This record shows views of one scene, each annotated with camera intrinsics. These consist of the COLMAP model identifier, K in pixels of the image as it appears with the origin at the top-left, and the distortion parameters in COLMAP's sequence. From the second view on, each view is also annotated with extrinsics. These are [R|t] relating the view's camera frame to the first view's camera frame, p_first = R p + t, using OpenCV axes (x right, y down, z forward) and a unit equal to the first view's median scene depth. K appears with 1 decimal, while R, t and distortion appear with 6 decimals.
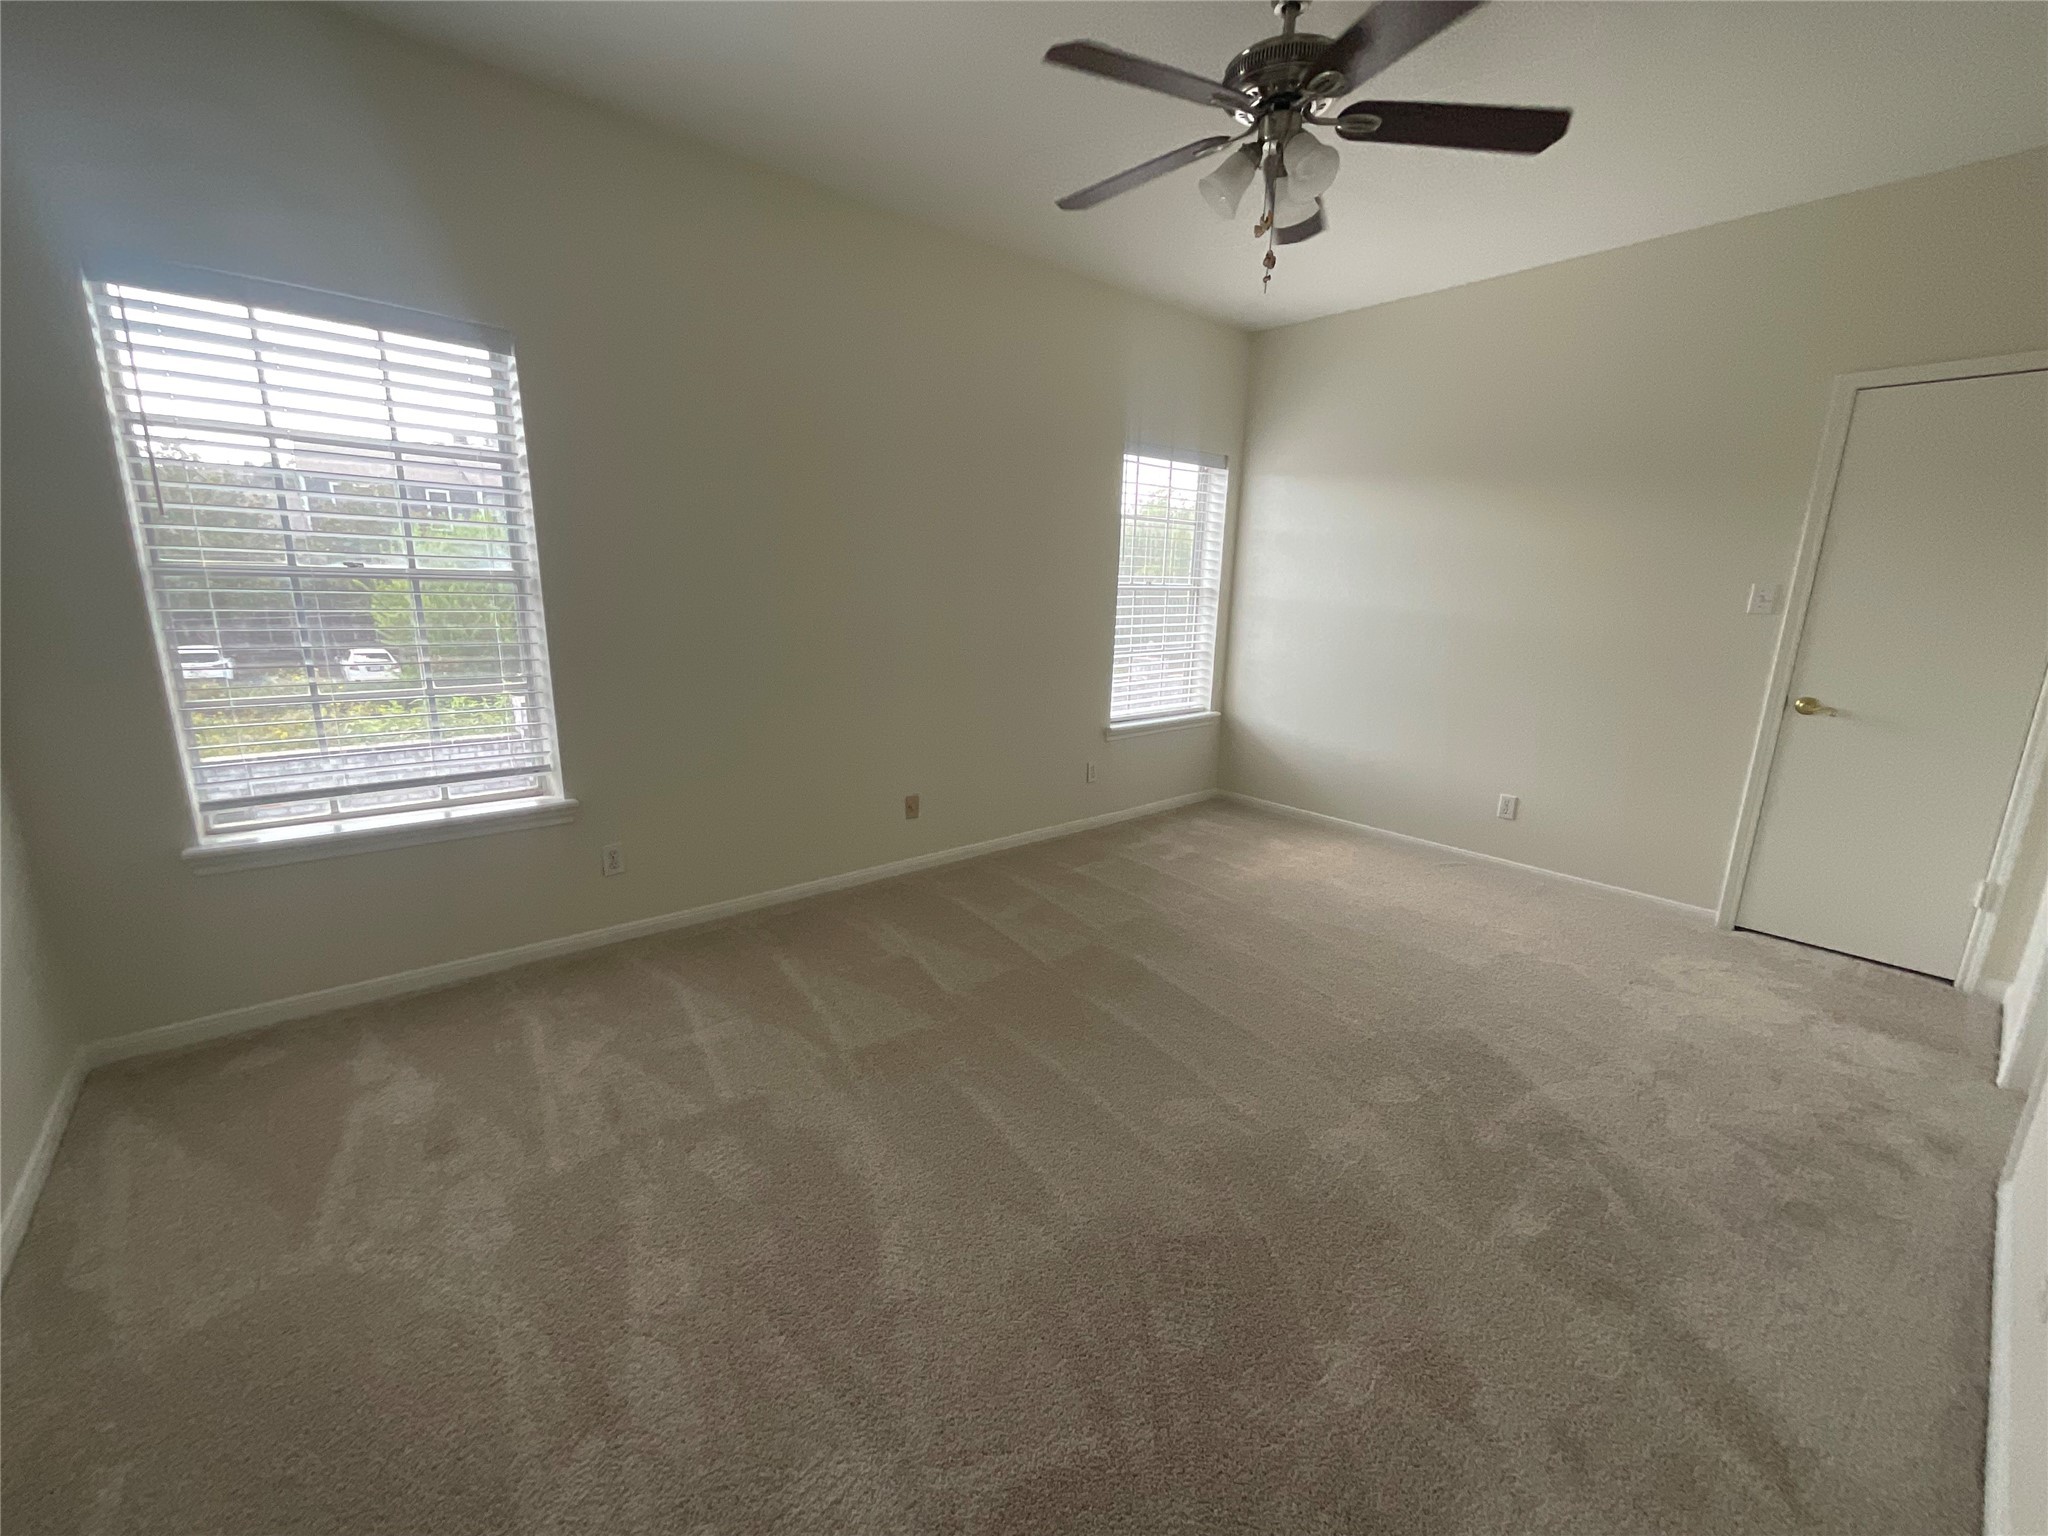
lens RADIAL K [[838.1, 0, 1022.7], [0, 838.1, 768.5], [0, 0, 1]] dist [0.004841, -0.002137]
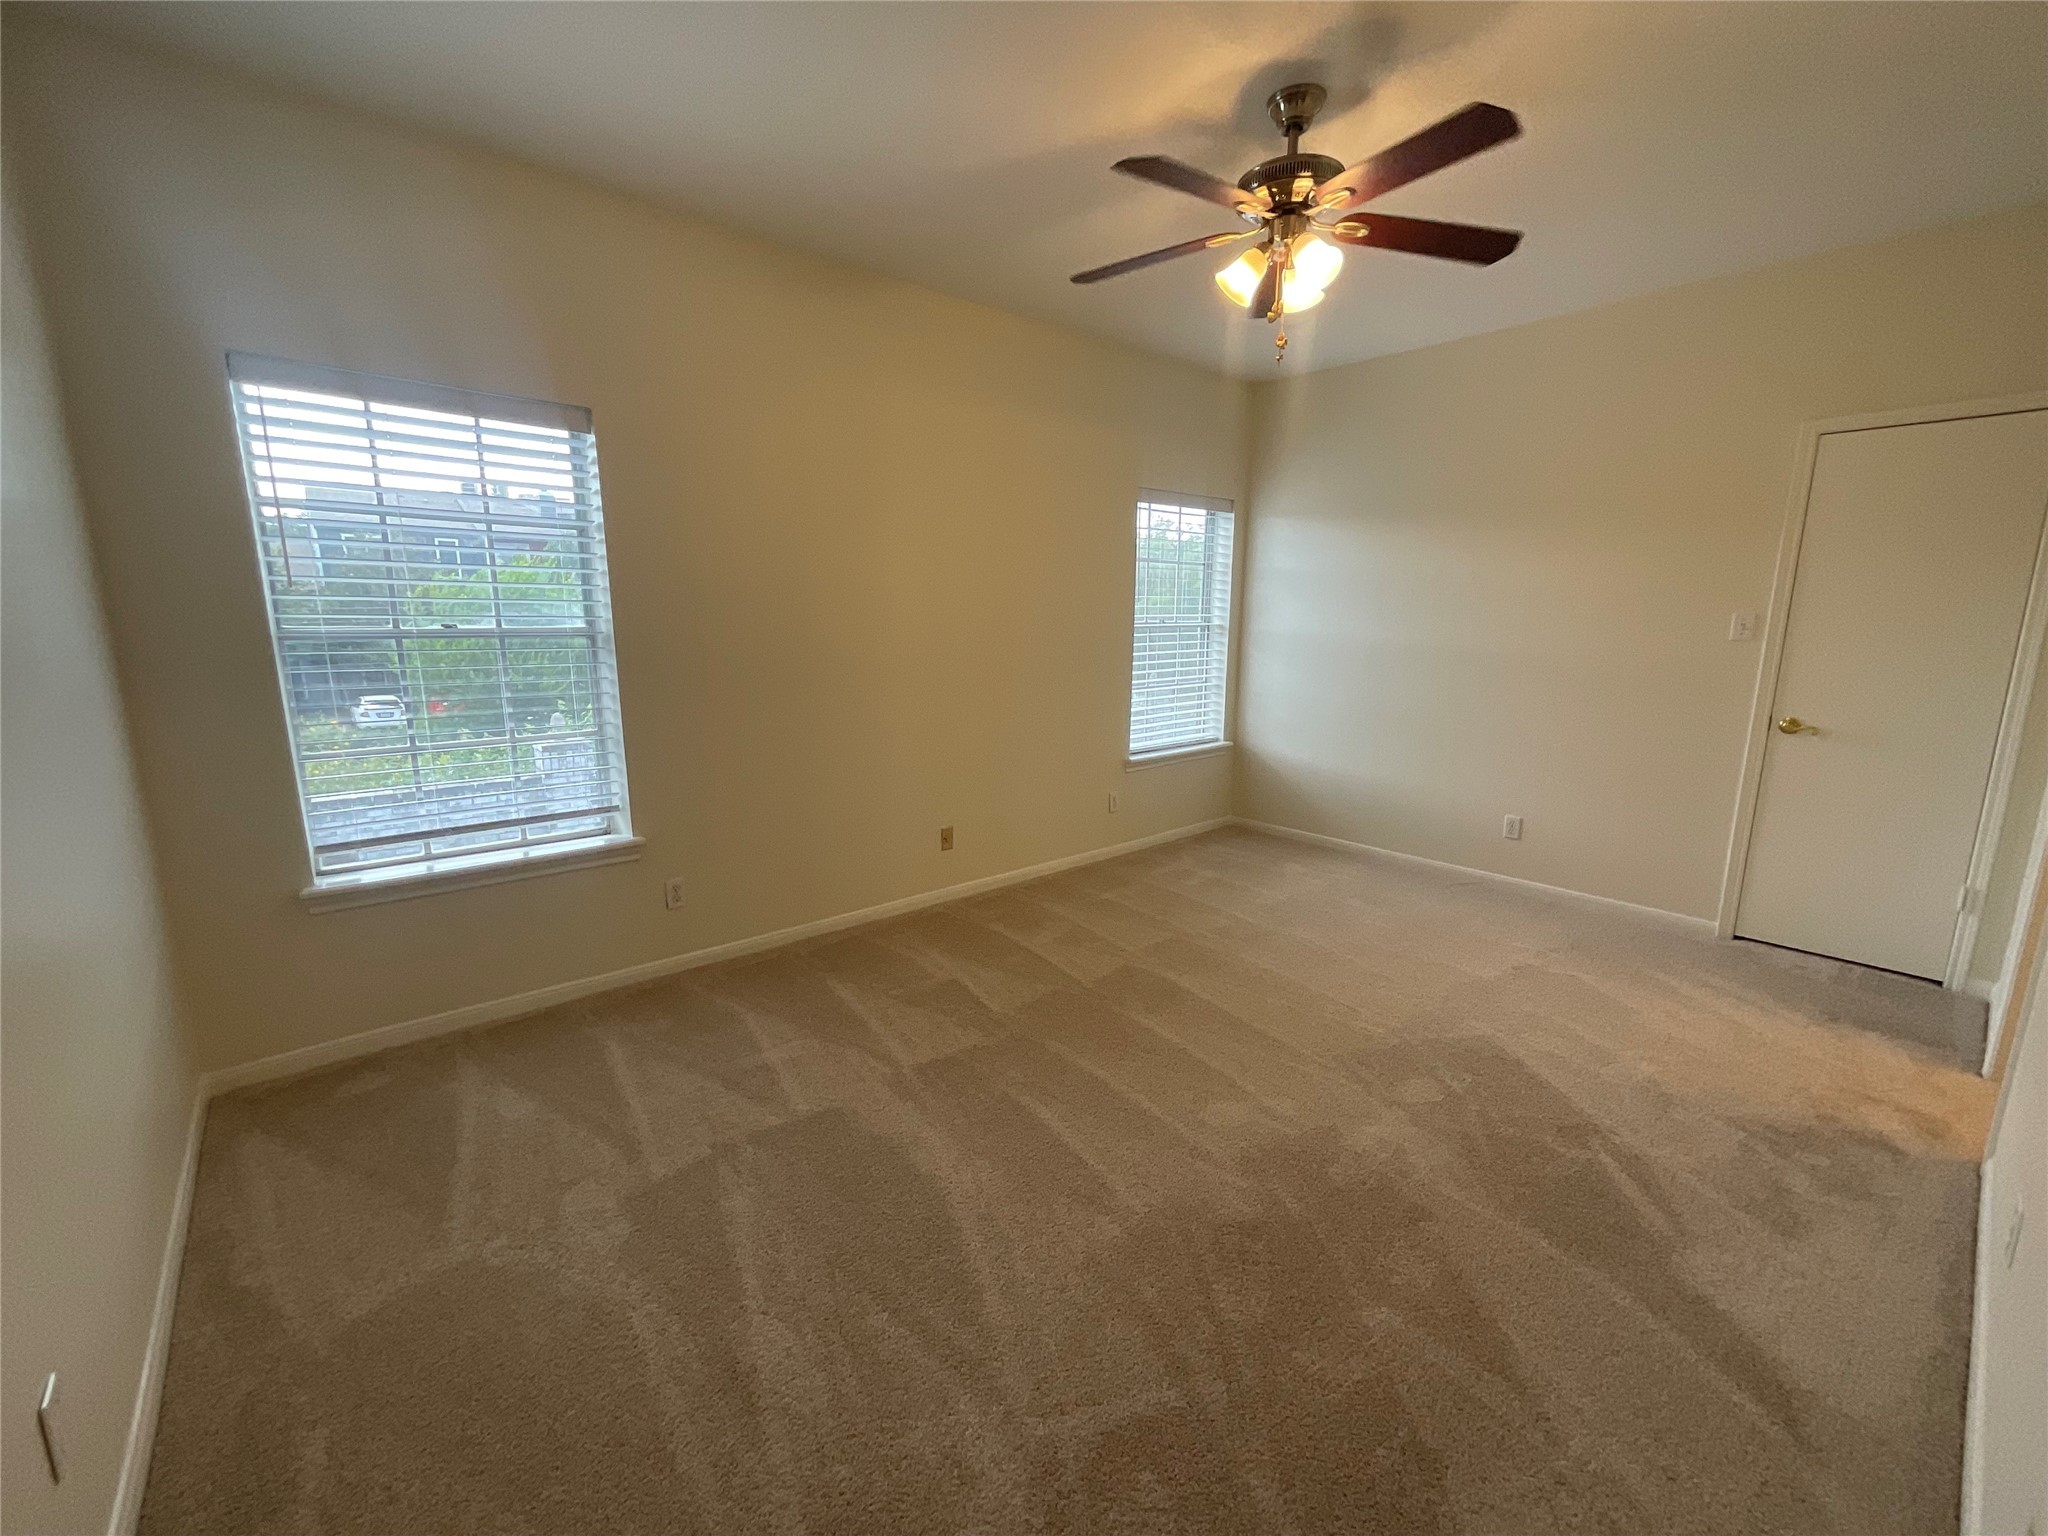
lens RADIAL K [[838.1, 0, 1023.9], [0, 838.1, 765.7], [0, 0, 1]] dist [0.004841, -0.002137]
pose [[0.999774, -0.021237, -0.000393, -0.056978], [0.021202, 0.998898, -0.041884, 0.000790], [0.001282, 0.041866, 0.999122, -0.094768]]
